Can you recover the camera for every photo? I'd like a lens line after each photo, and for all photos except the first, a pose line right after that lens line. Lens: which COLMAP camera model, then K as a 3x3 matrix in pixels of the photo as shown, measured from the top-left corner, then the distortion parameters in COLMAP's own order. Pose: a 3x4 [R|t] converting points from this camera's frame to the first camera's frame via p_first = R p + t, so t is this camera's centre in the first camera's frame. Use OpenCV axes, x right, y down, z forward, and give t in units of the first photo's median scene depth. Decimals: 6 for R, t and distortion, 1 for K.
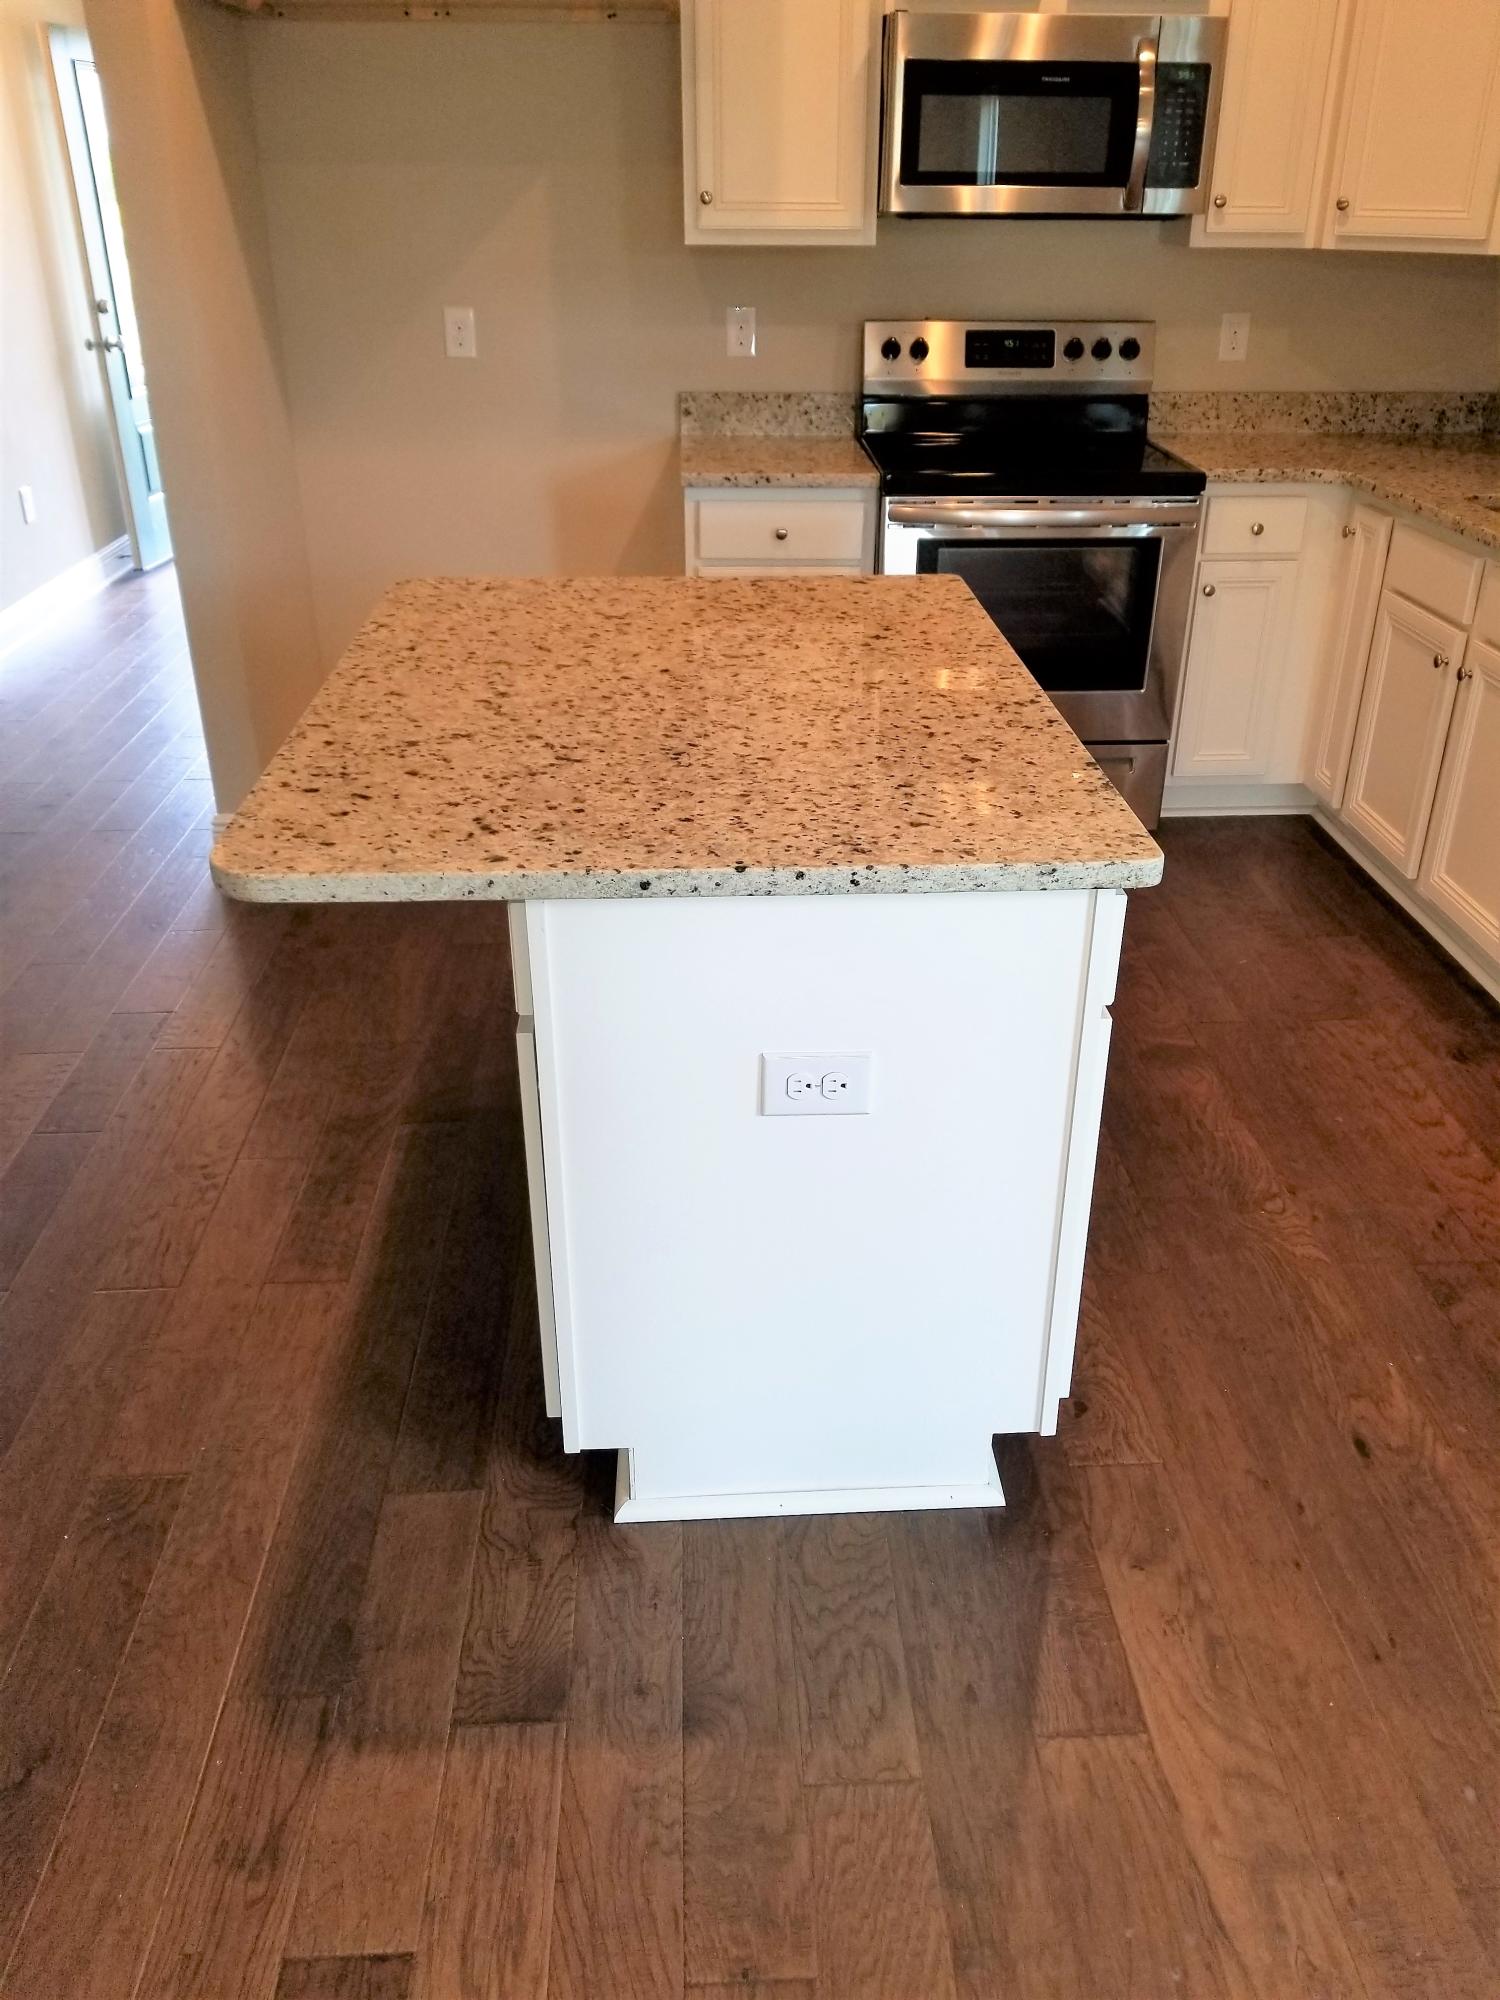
lens RADIAL K [[1592.9, 0, 750.0], [0, 1592.9, 1000.0], [0, 0, 1]] dist [0.070514, -0.148941]
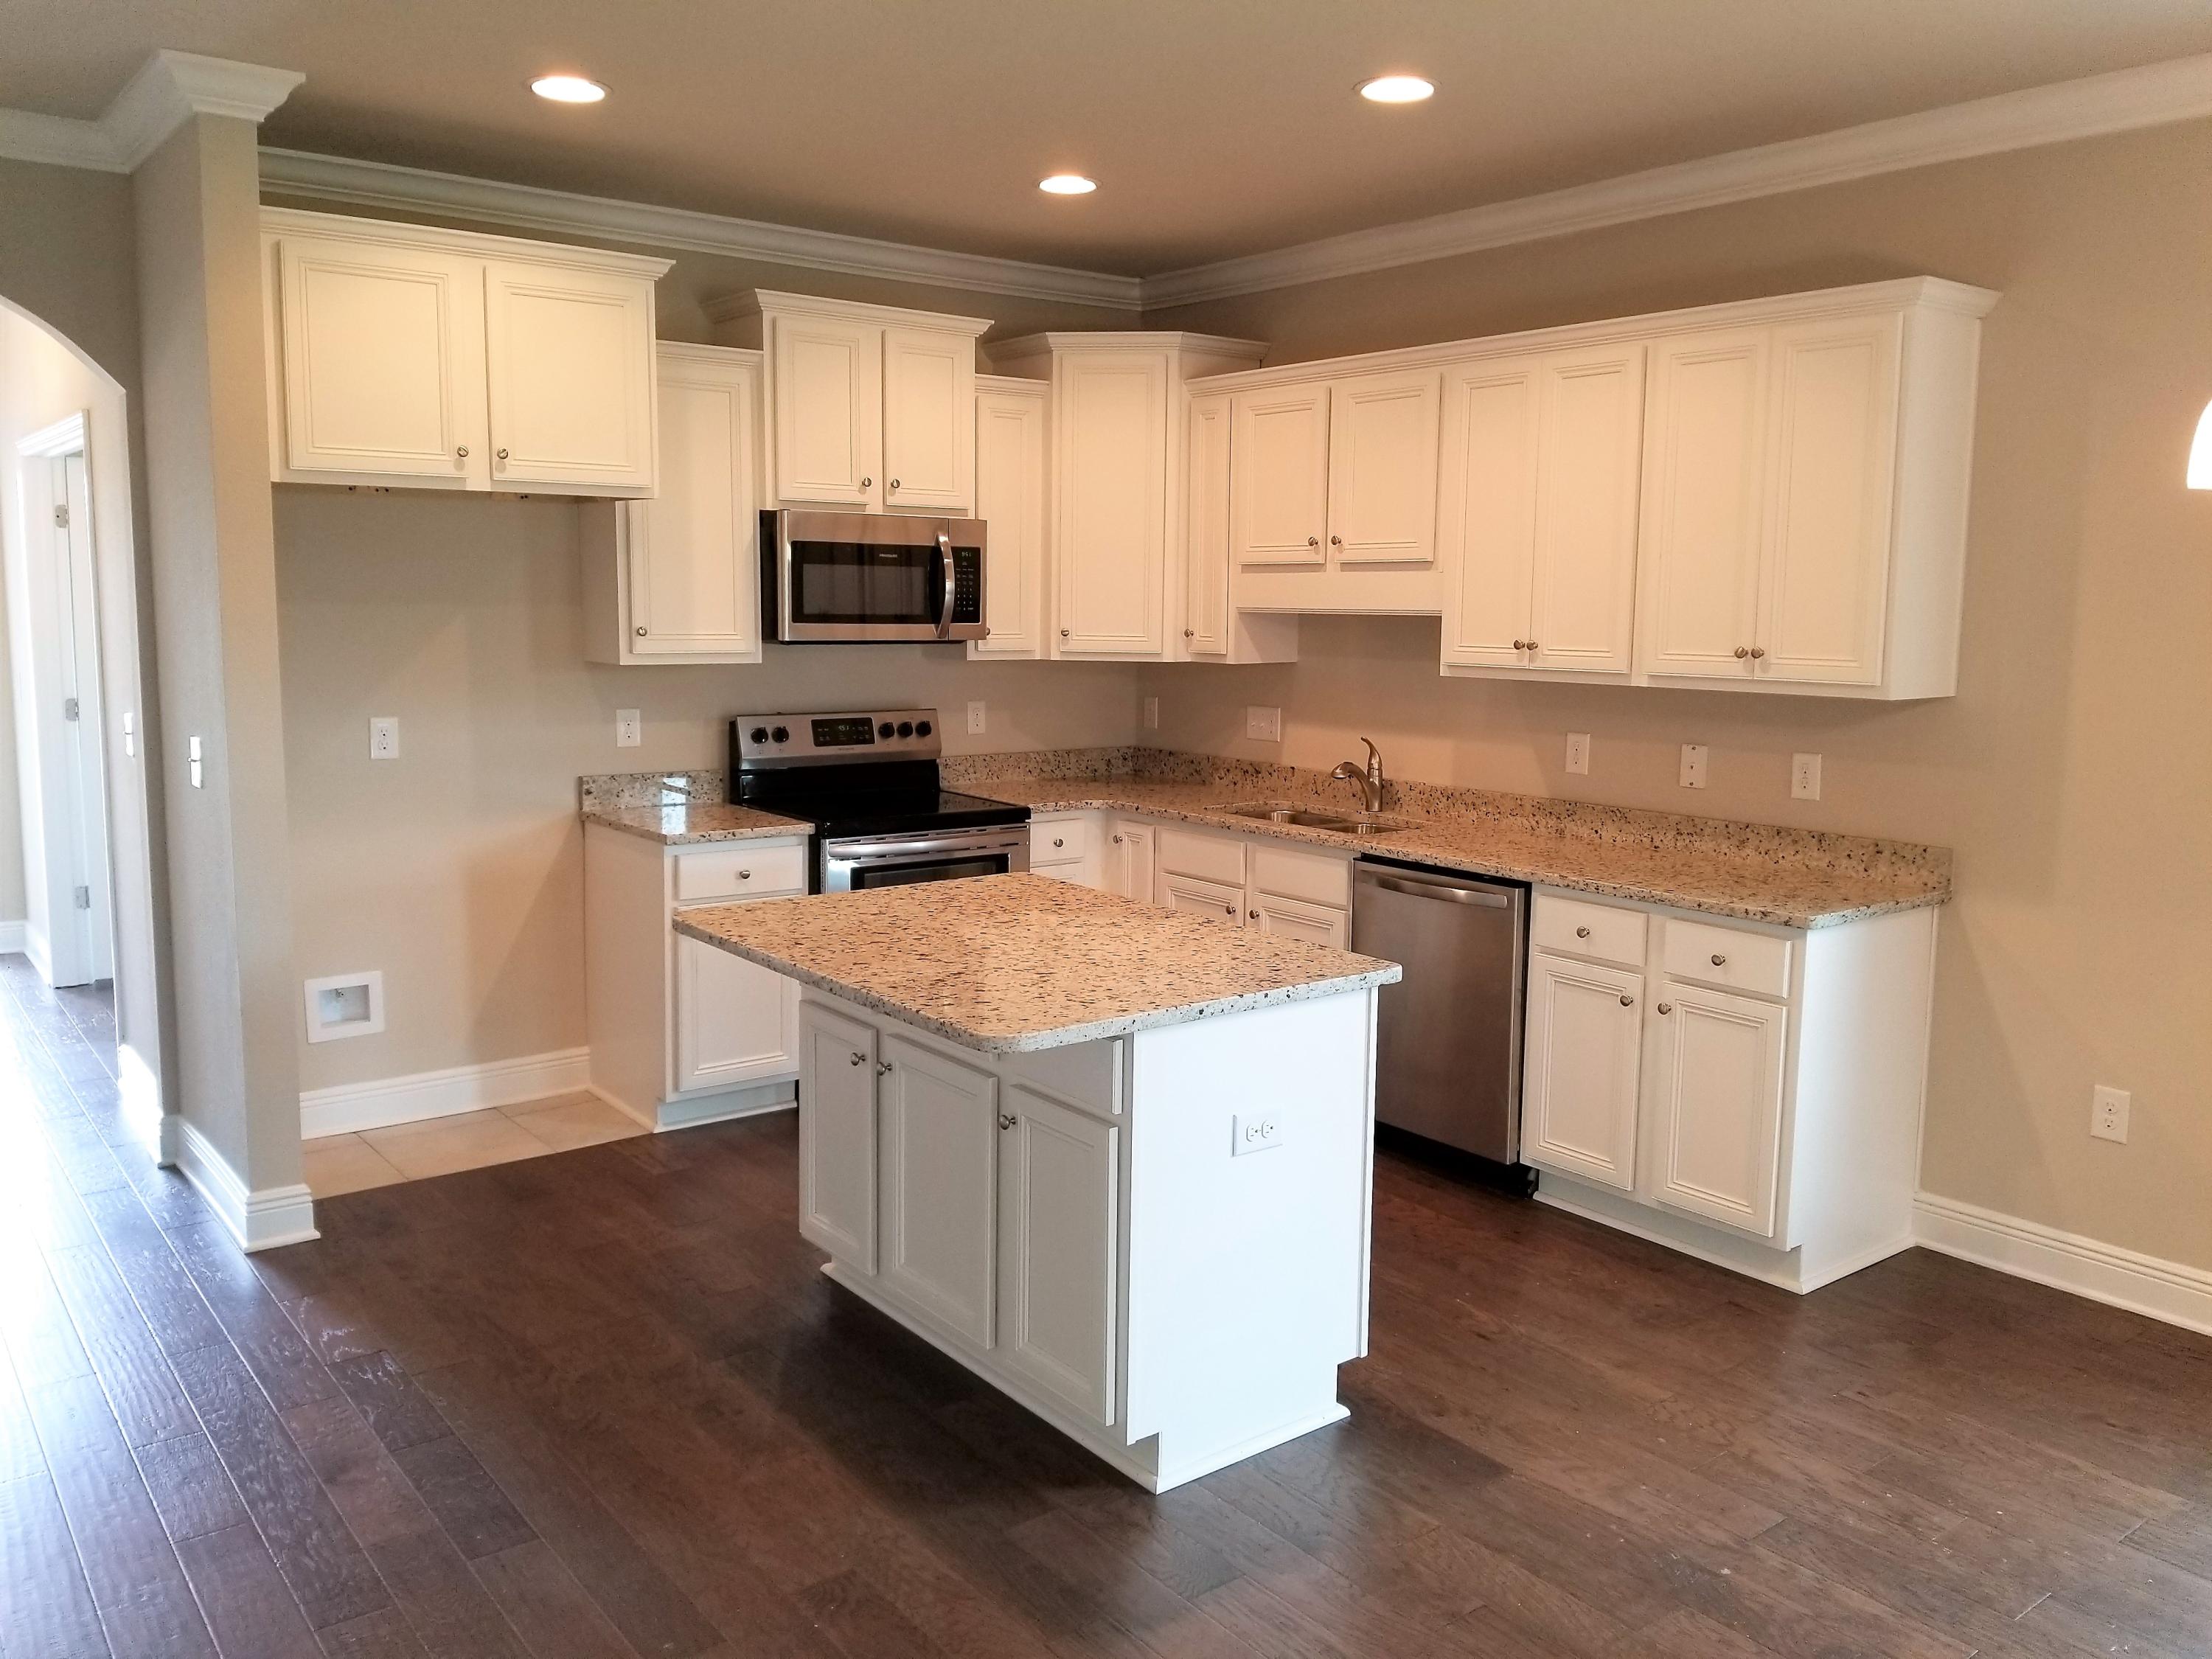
lens RADIAL K [[1734.7, 0, 1103.0], [0, 1734.7, 788.7], [0, 0, 1]] dist [0.164091, -0.498505]
pose [[0.819737, -0.059542, 0.569637, -0.527394], [0.251178, 0.931208, -0.264123, 0.076422], [-0.514724, 0.359591, 0.778301, -0.226966]]
